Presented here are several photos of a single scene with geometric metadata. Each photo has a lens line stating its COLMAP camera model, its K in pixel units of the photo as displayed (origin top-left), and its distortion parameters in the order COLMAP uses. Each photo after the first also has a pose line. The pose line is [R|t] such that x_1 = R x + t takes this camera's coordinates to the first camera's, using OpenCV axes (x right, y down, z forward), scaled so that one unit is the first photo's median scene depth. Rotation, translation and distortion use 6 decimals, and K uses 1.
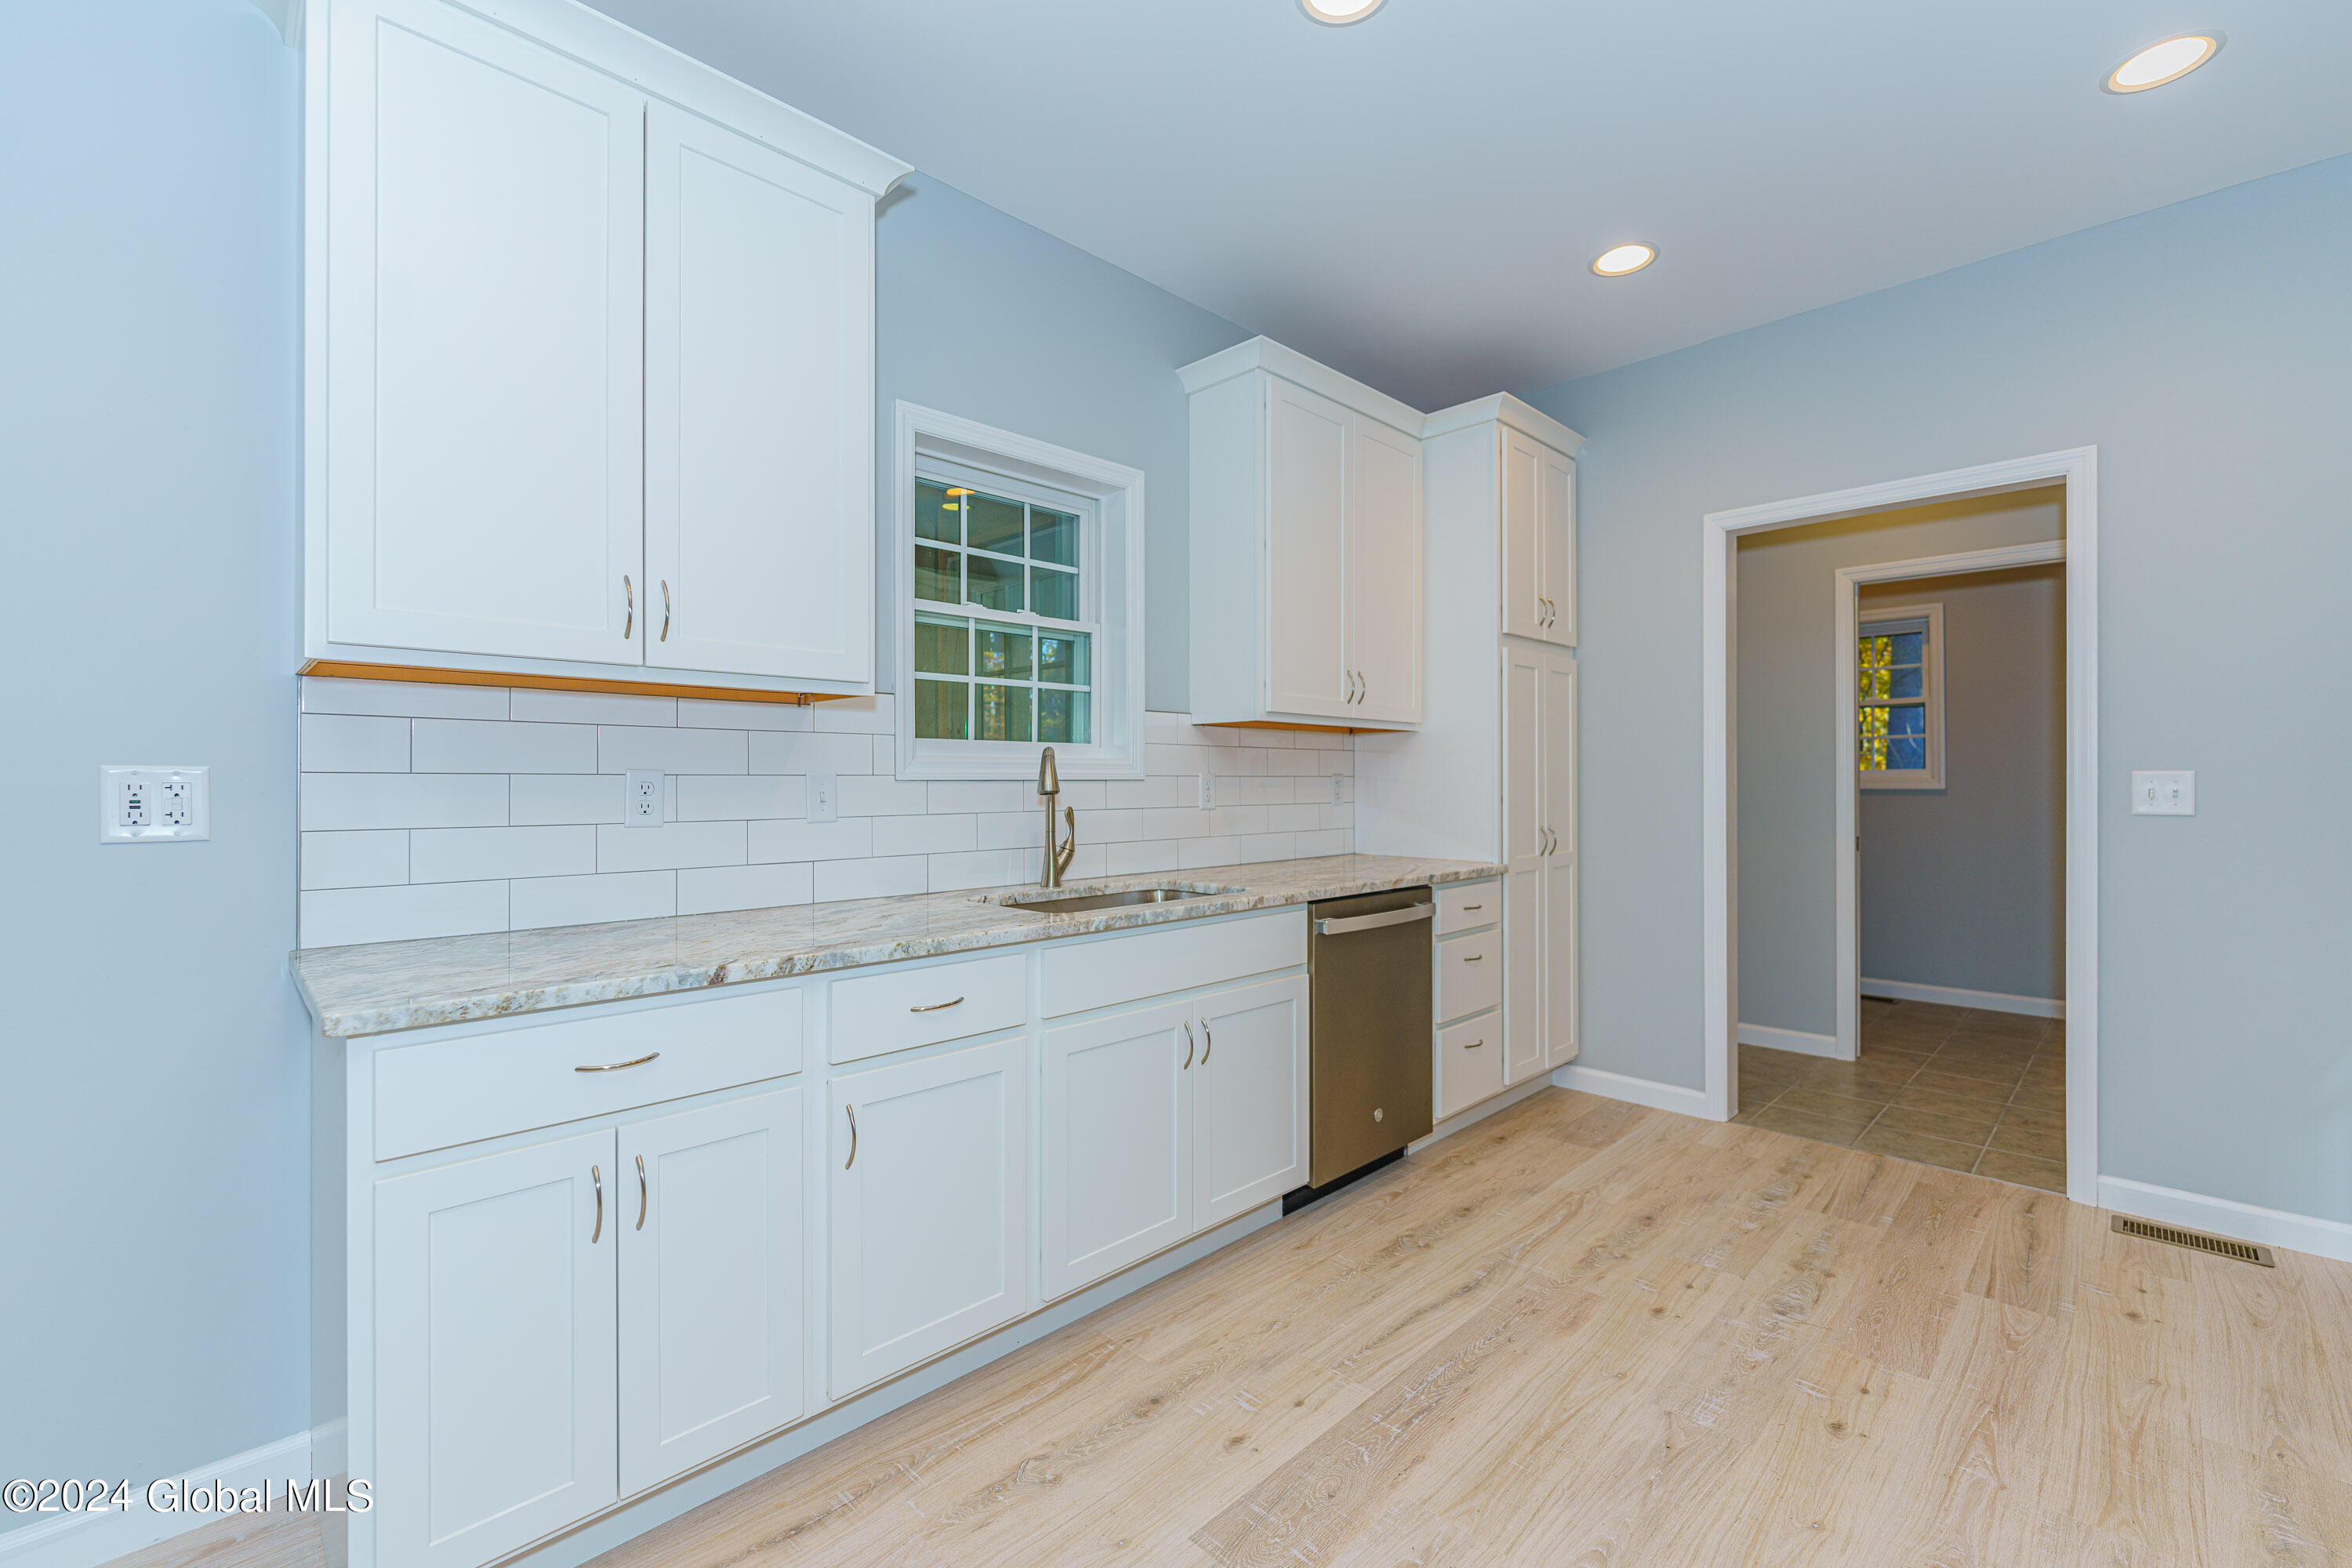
lens RADIAL K [[990.9, 0, 1176.0], [0, 990.9, 784.0], [0, 0, 1]] dist [0.000375, 0.000198]
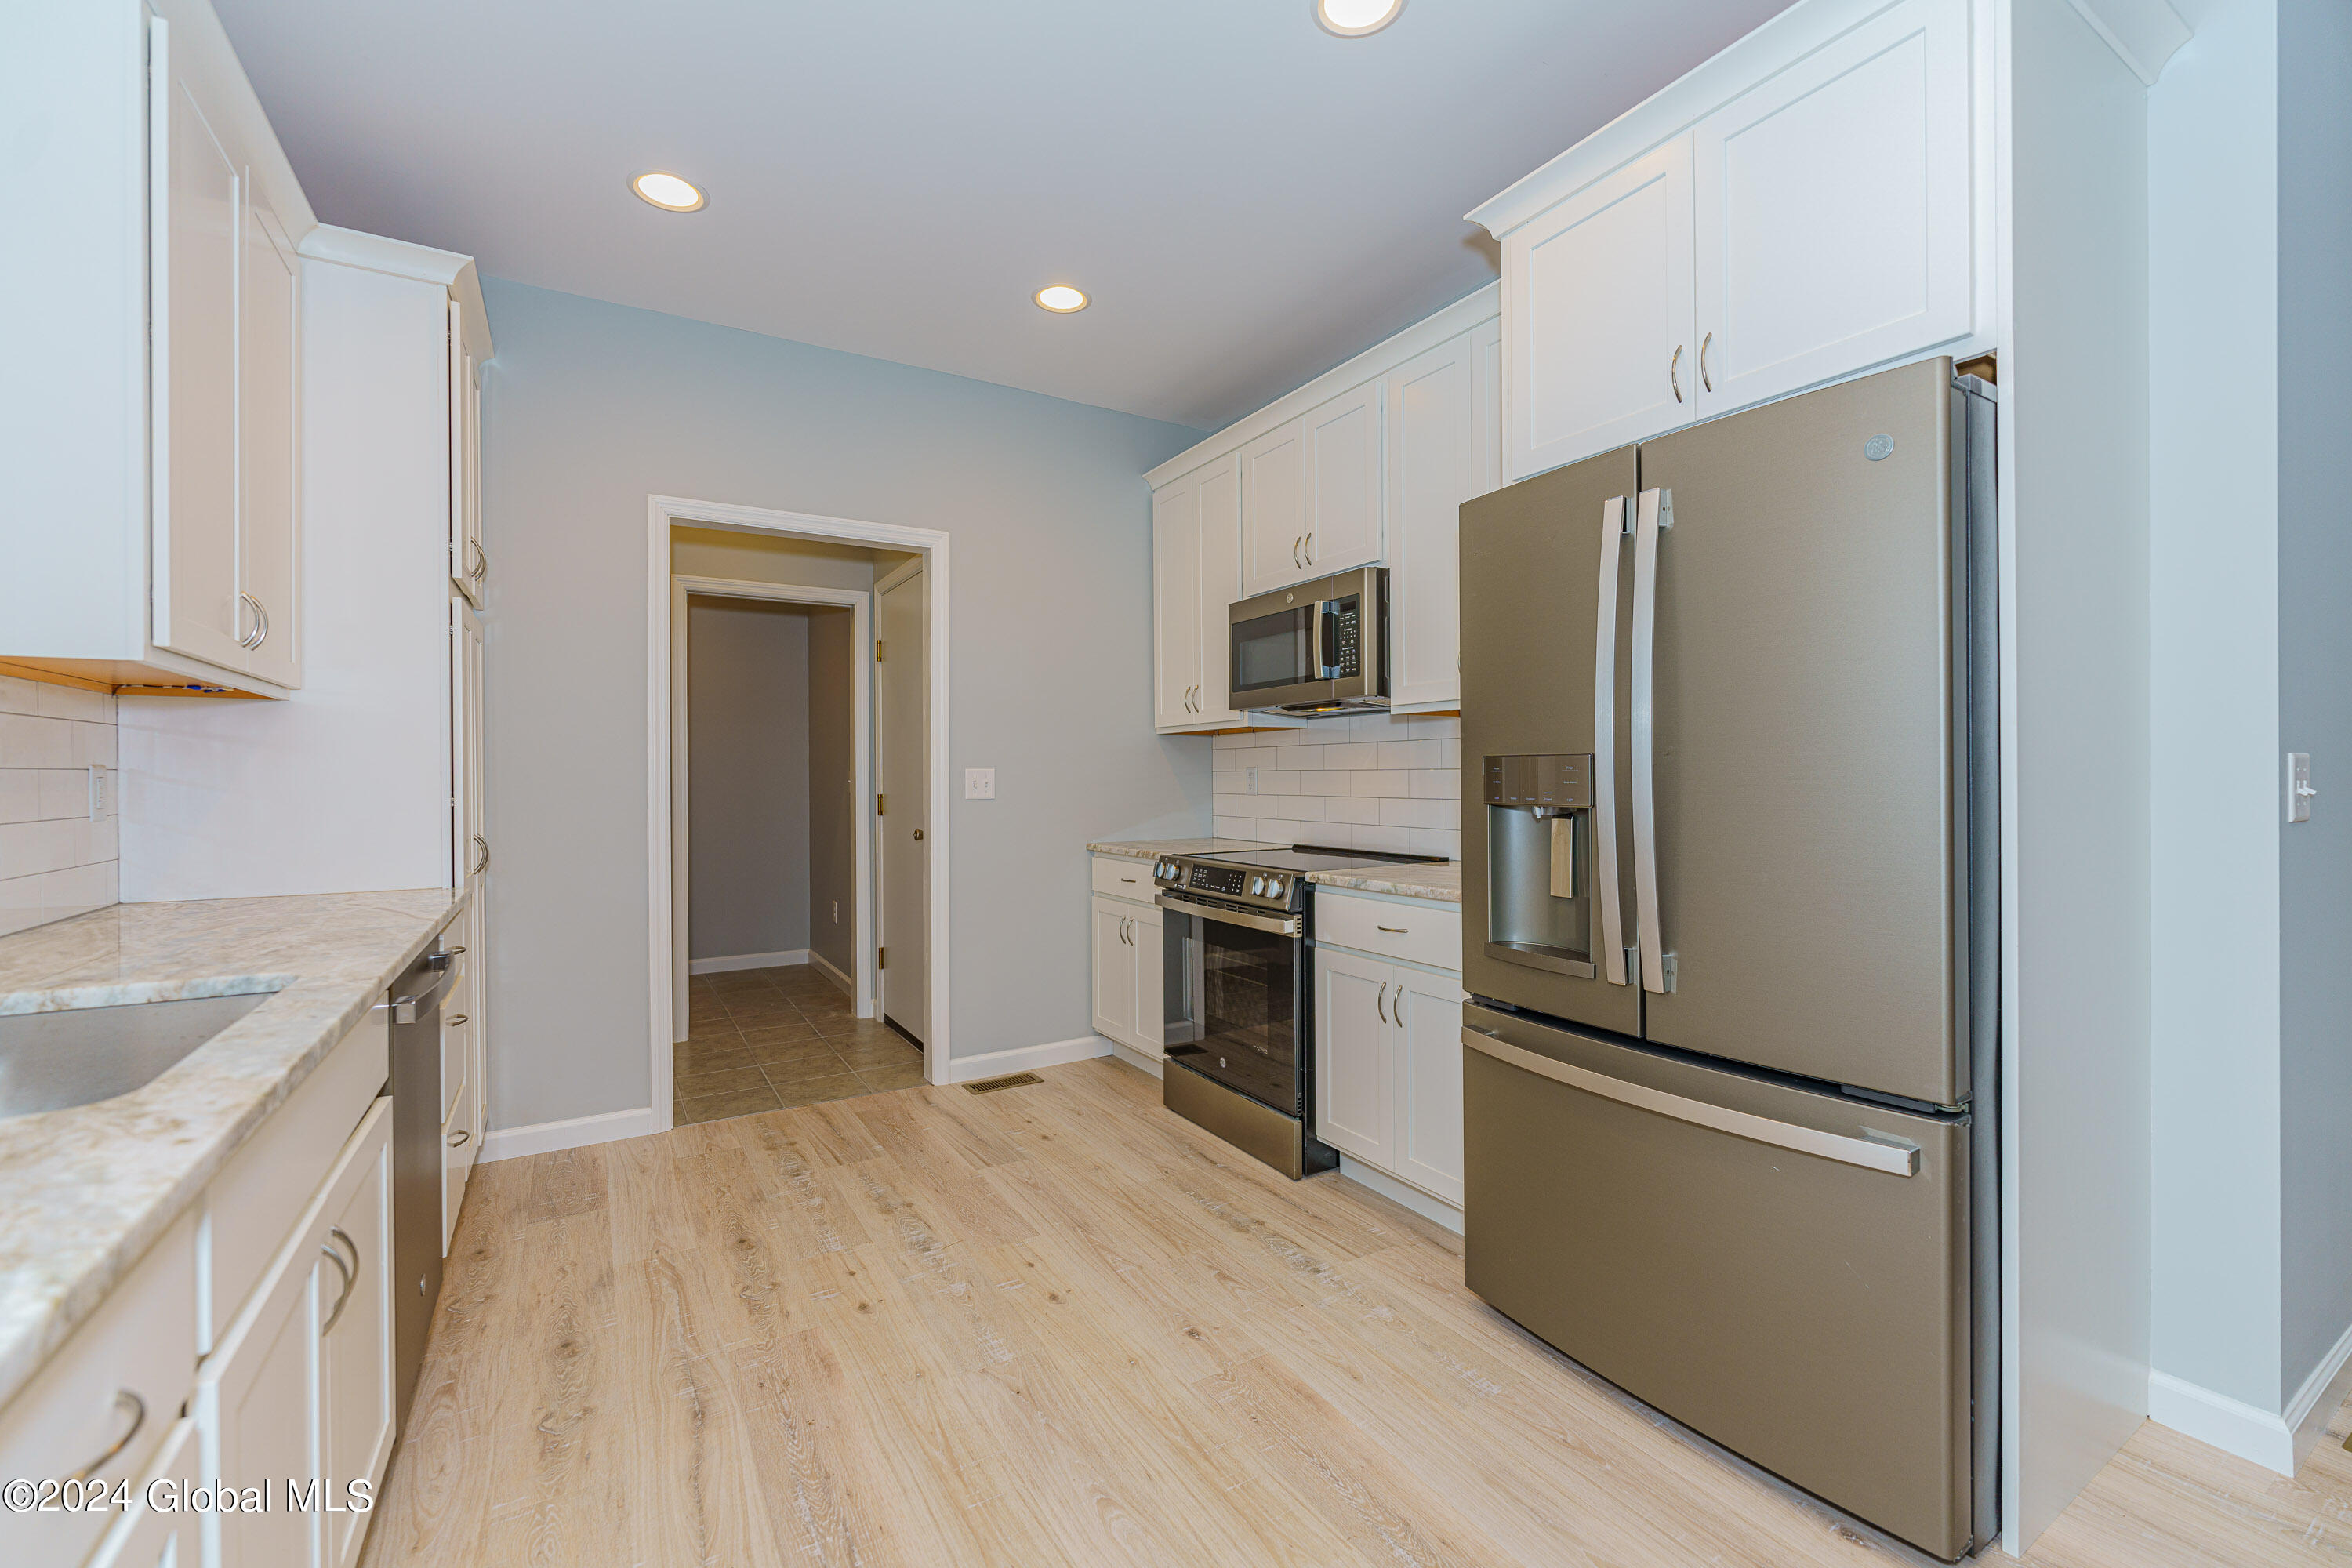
lens RADIAL K [[971.8, 0, 1176.0], [0, 971.8, 784.0], [0, 0, 1]] dist [-0.001043, -0.000494]
pose [[0.234856, -0.008517, 0.971993, -0.346292], [0.005942, 0.999956, 0.007326, 0.000531], [-0.972012, 0.004055, 0.234897, 0.417077]]
